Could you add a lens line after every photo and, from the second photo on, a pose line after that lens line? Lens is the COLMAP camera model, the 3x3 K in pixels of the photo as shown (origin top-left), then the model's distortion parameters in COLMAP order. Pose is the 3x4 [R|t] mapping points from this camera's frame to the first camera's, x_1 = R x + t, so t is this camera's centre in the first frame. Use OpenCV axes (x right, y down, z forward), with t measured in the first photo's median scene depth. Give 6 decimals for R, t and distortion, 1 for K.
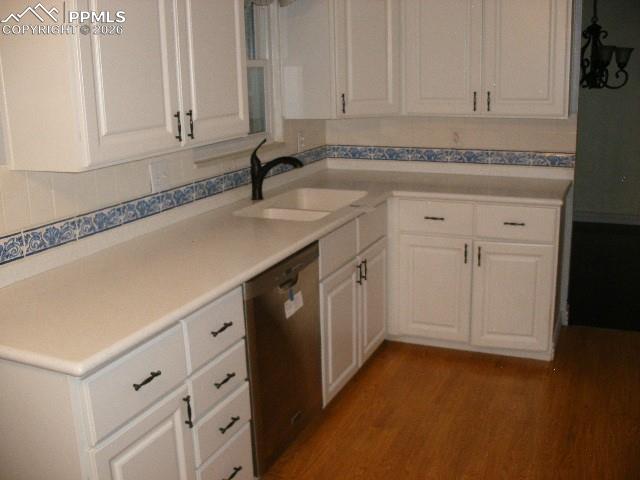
lens RADIAL K [[672.1, 0, 318.3], [0, 672.1, 226.2], [0, 0, 1]] dist [-0.215234, 0.224858]
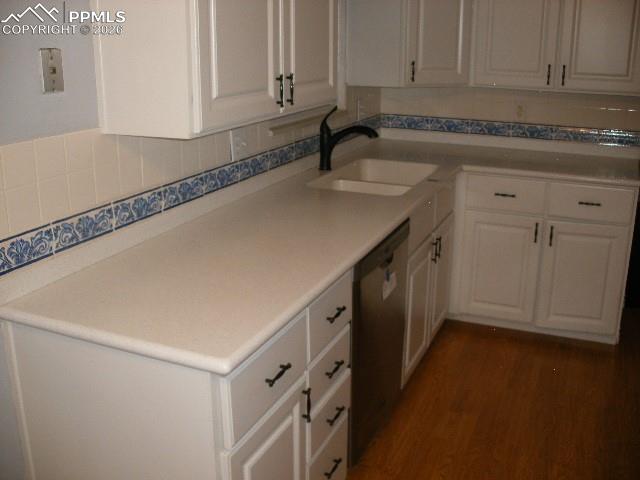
lens RADIAL K [[672.1, 0, 318.3], [0, 672.1, 226.2], [0, 0, 1]] dist [-0.215234, 0.224858]
pose [[0.999490, 0.026875, 0.017267, -0.116472], [-0.027730, 0.998294, 0.051382, -0.008848], [-0.015857, -0.051835, 0.998530, 0.049818]]
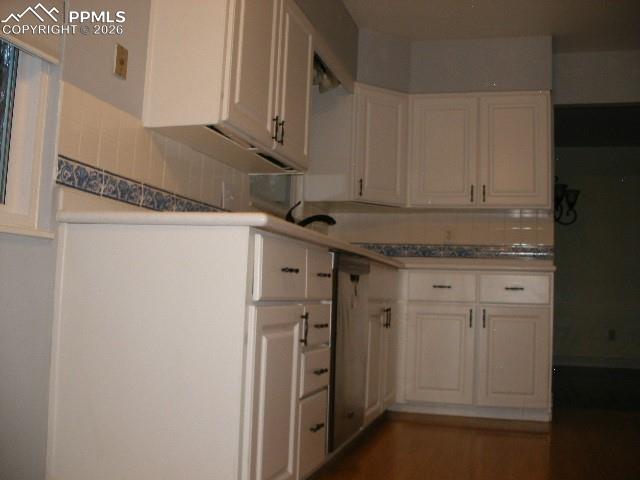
lens RADIAL K [[672.1, 0, 318.3], [0, 672.1, 226.2], [0, 0, 1]] dist [-0.215234, 0.224858]
pose [[0.989265, 0.077374, 0.123964, -0.184795], [-0.033785, 0.946436, -0.321120, 0.269235], [-0.142170, 0.313485, 0.938890, -0.050003]]
